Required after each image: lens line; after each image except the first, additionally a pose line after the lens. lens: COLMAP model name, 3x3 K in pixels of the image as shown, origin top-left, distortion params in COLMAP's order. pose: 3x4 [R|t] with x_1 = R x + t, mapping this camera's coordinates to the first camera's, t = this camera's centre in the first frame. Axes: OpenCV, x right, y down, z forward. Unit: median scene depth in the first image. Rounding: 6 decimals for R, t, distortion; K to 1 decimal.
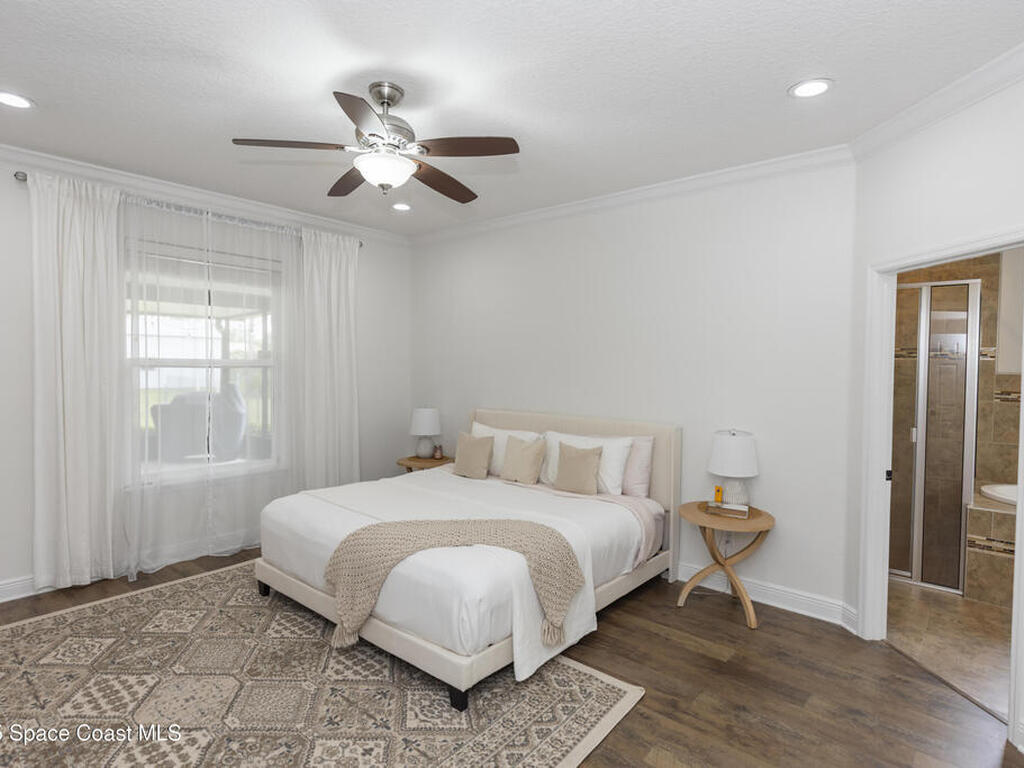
lens RADIAL K [[528.7, 0, 512.0], [0, 528.7, 384.0], [0, 0, 1]] dist [-0.001323, -0.000370]
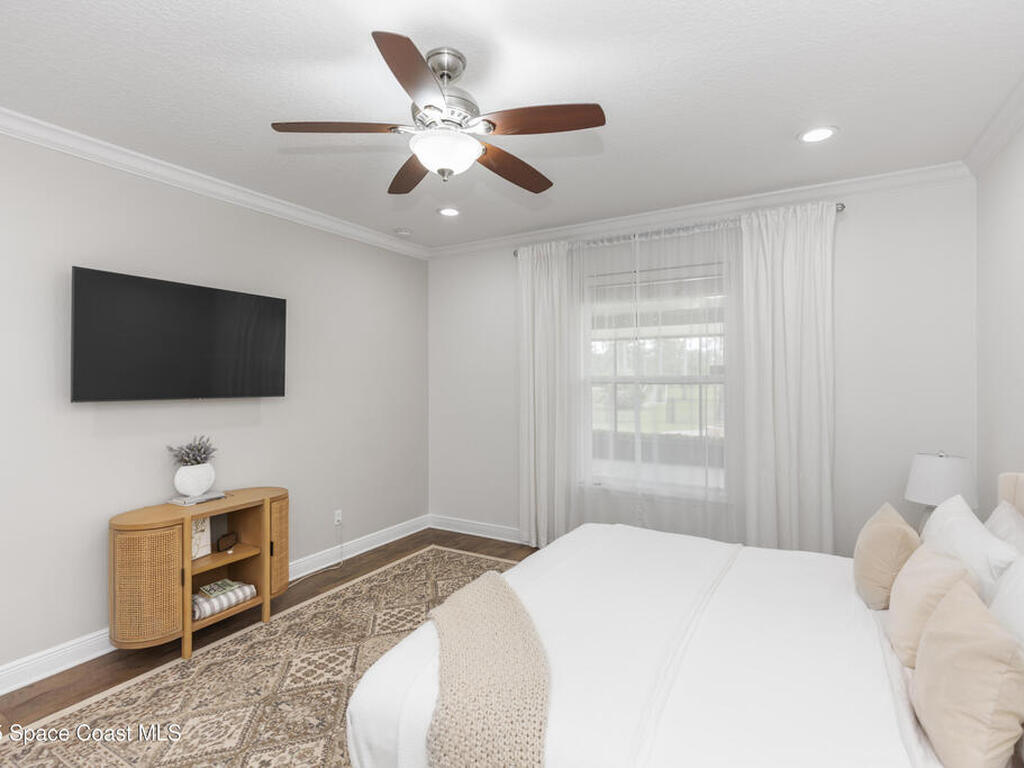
lens RADIAL K [[509.2, 0, 512.0], [0, 509.2, 384.0], [0, 0, 1]] dist [-0.001219, -0.000506]
pose [[0.178241, -0.010928, -0.983926, 0.447654], [-0.041616, 0.998960, -0.018634, -0.001029], [0.983106, 0.044268, 0.177601, 0.716290]]
